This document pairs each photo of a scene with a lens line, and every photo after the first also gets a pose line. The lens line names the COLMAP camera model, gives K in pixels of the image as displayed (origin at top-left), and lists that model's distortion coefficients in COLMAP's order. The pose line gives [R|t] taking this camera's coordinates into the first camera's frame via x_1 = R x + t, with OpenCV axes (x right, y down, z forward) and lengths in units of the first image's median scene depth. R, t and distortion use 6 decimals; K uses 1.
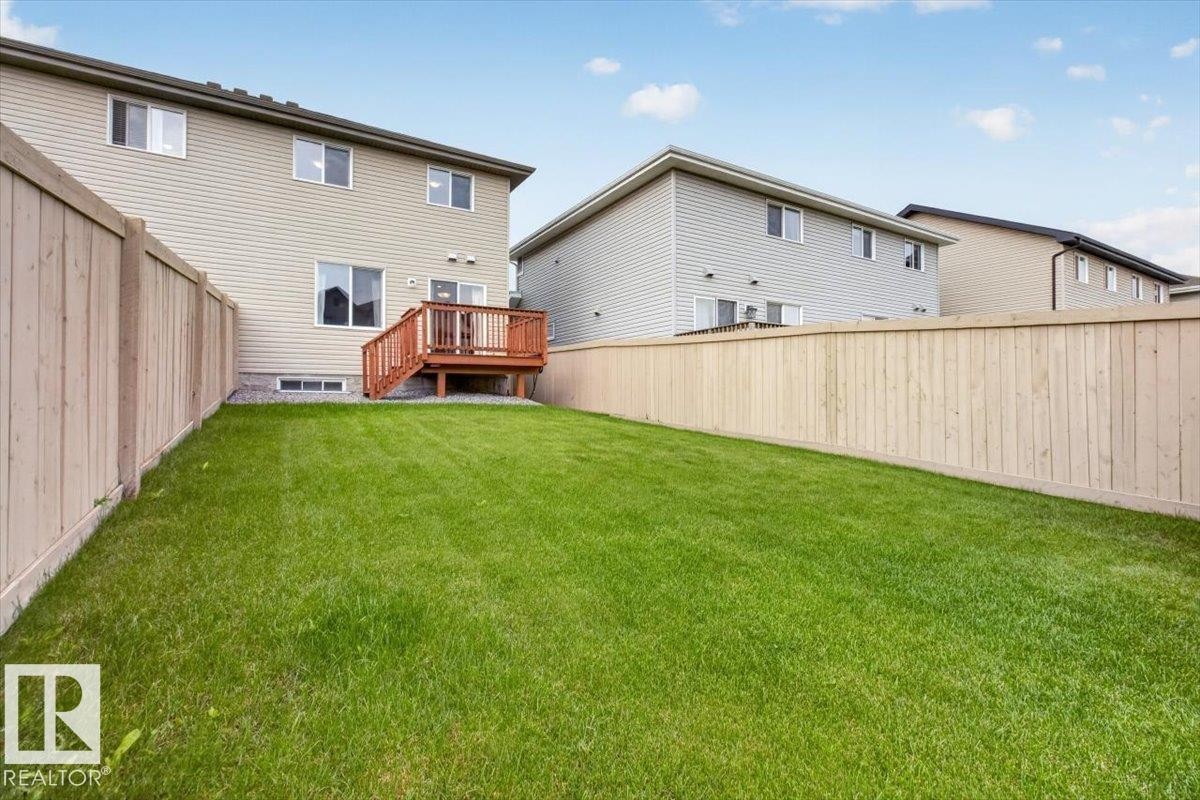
lens RADIAL K [[527.8, 0, 599.2], [0, 527.8, 401.6], [0, 0, 1]] dist [-0.009871, 0.000573]
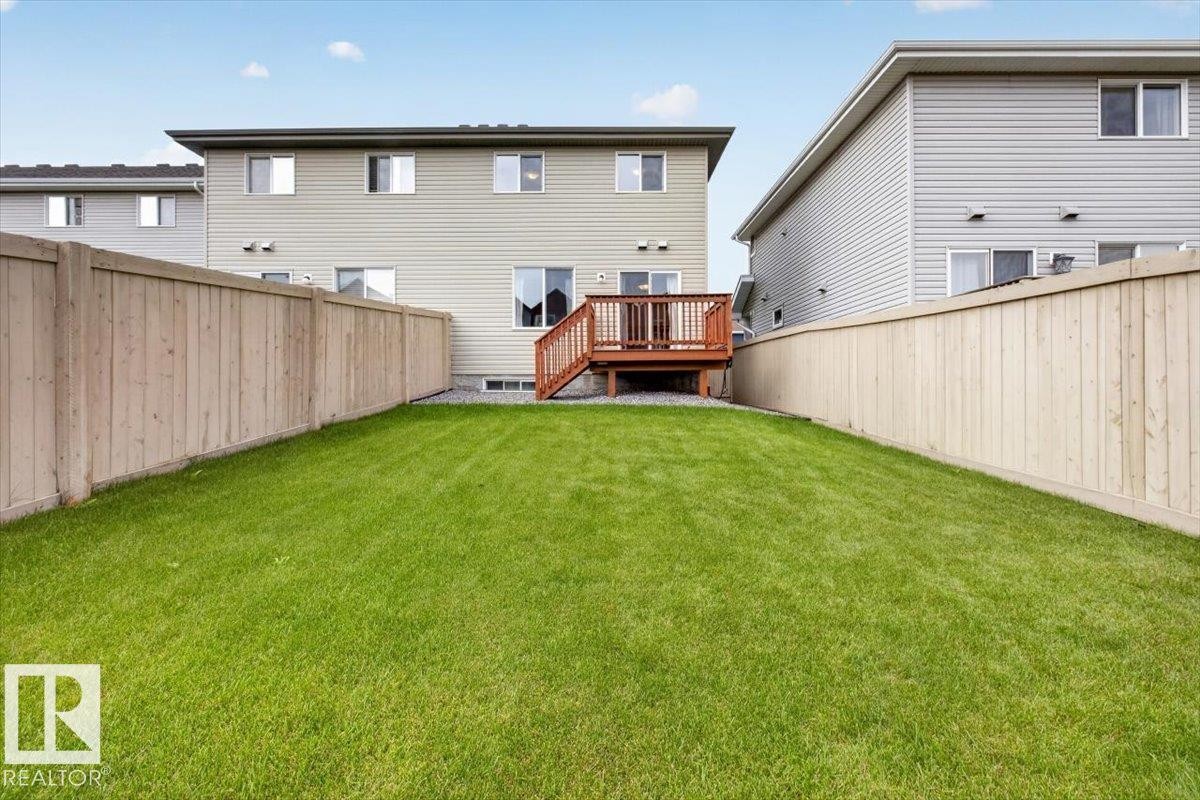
lens RADIAL K [[533.9, 0, 602.1], [0, 533.9, 392.2], [0, 0, 1]] dist [-0.004375, 0.000815]
pose [[0.852870, -0.001748, -0.522120, 0.150395], [-0.000757, 0.999989, -0.004584, -0.010825], [0.522123, 0.004305, 0.852860, 0.161228]]
